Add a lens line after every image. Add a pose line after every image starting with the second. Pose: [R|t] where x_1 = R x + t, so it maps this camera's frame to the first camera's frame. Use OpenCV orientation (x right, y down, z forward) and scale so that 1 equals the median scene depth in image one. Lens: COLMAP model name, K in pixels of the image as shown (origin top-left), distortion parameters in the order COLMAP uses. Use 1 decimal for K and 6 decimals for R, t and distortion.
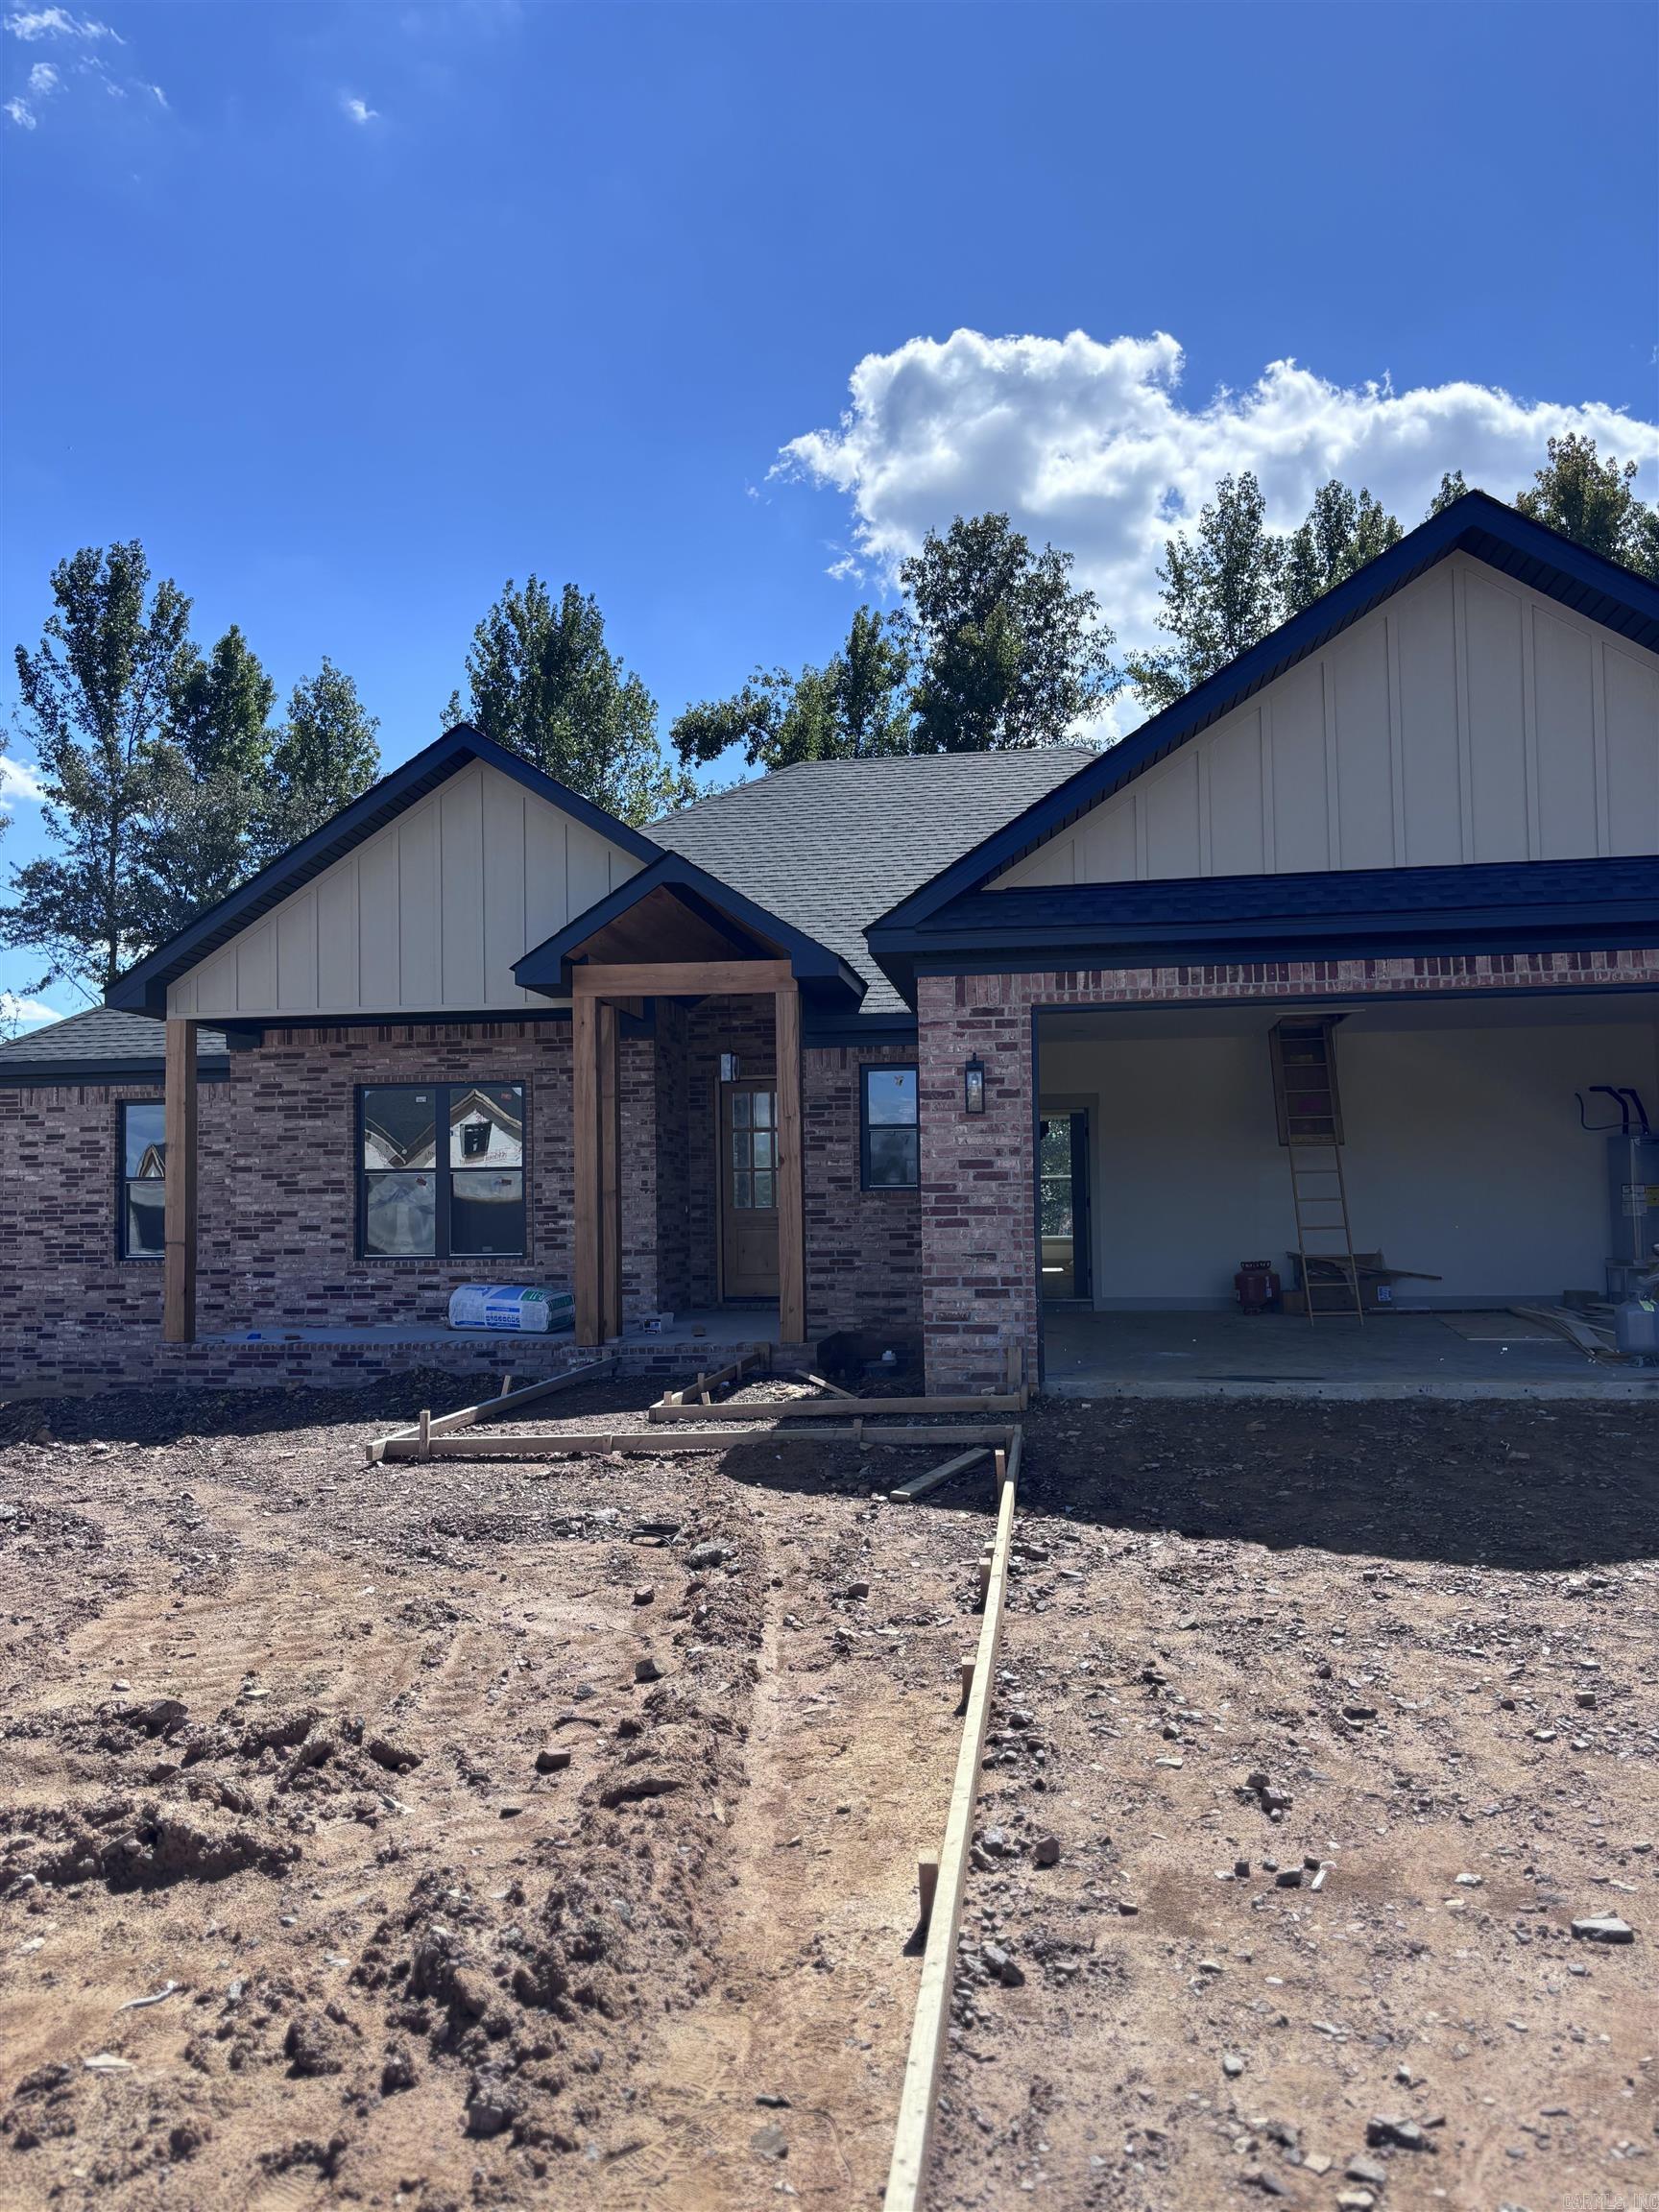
lens RADIAL K [[1677.8, 0, 829.5], [0, 1677.8, 1106.0], [0, 0, 1]] dist [0.062701, -0.089154]
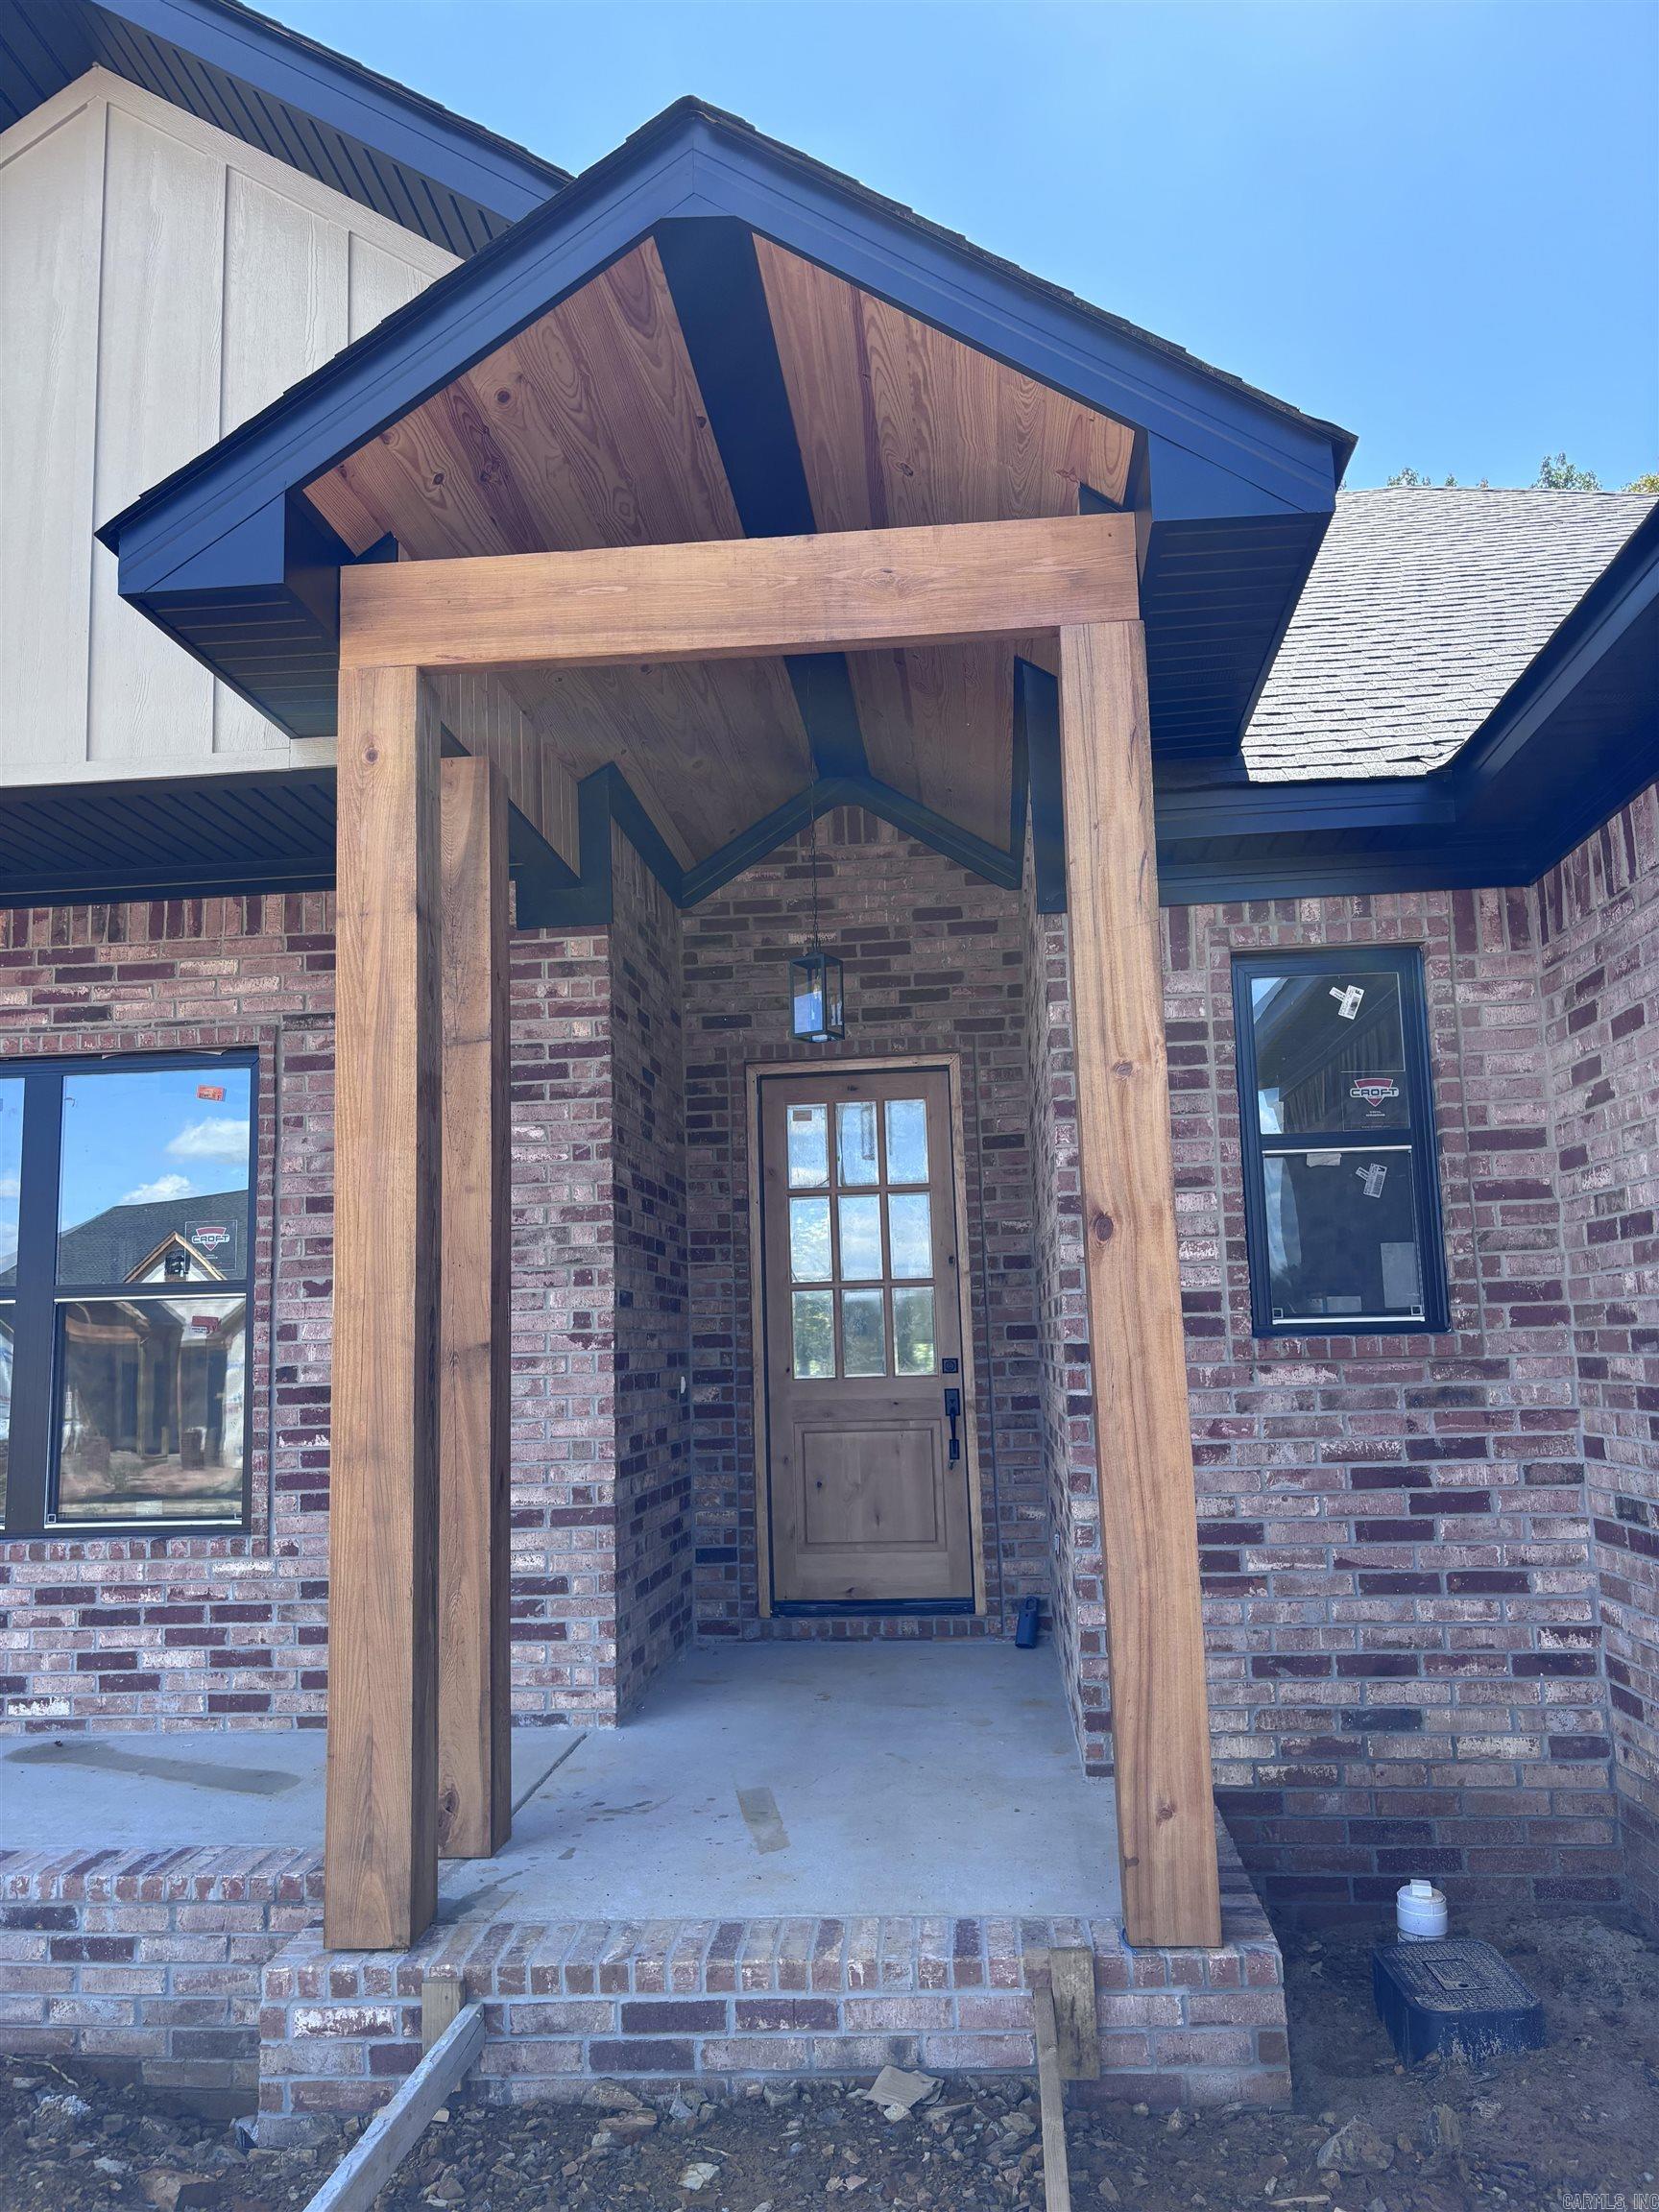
lens RADIAL K [[1677.8, 0, 829.5], [0, 1677.8, 1106.0], [0, 0, 1]] dist [0.062701, -0.089154]
pose [[0.999104, -0.005675, 0.041940, -0.071391], [0.009161, 0.996474, -0.083398, 0.030516], [-0.041319, 0.083707, 0.995633, 0.629743]]
